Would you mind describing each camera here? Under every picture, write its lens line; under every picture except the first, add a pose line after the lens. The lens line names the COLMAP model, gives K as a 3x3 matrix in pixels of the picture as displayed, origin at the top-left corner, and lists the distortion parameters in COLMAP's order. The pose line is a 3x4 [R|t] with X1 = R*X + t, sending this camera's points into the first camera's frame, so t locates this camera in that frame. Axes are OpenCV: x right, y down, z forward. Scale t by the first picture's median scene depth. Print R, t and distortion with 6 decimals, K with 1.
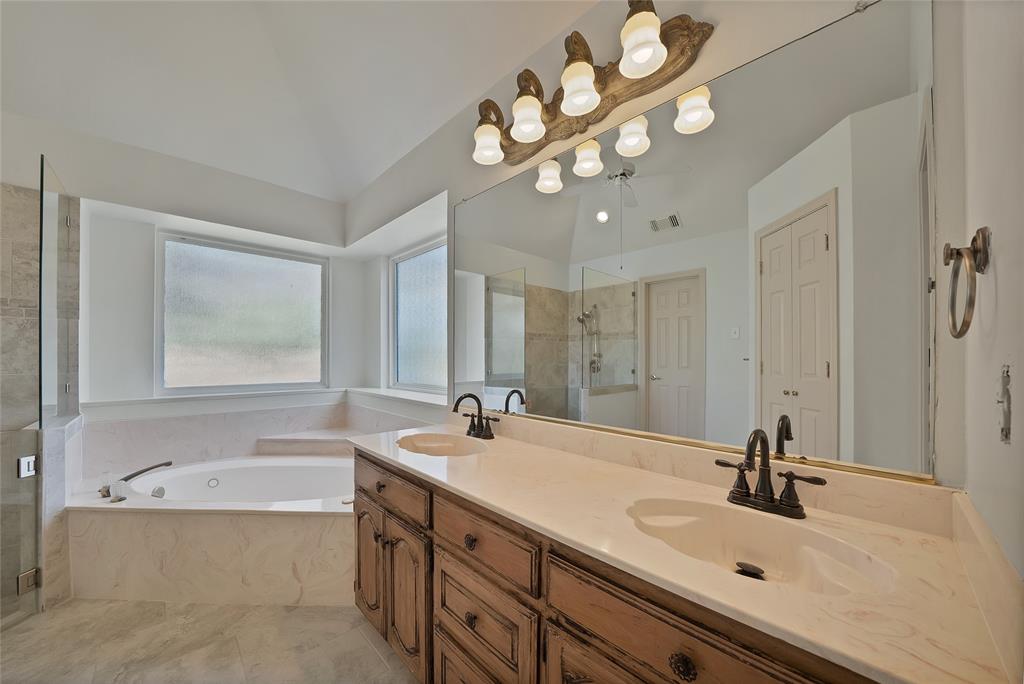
lens RADIAL K [[377.6, 0, 504.2], [0, 377.6, 360.5], [0, 0, 1]] dist [-0.018741, 0.000152]
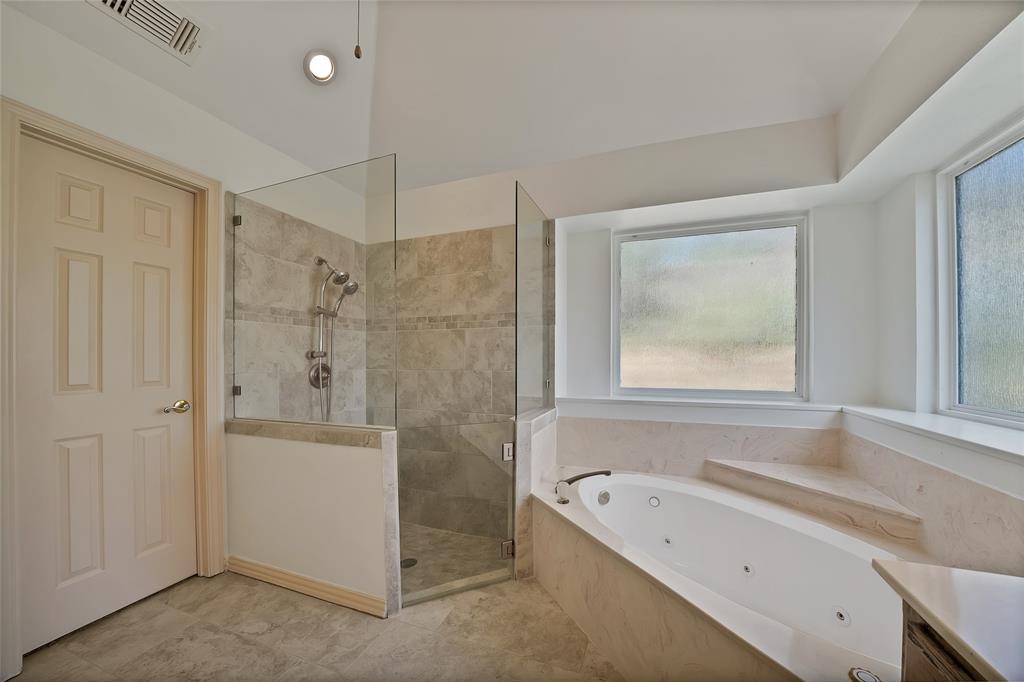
lens RADIAL K [[377.6, 0, 504.2], [0, 377.6, 359.5], [0, 0, 1]] dist [-0.018741, 0.000152]
pose [[0.441276, 0.001858, -0.897369, -0.150741], [-0.002722, 0.999996, 0.000732, -0.003934], [0.897367, 0.002119, 0.441280, 0.300336]]
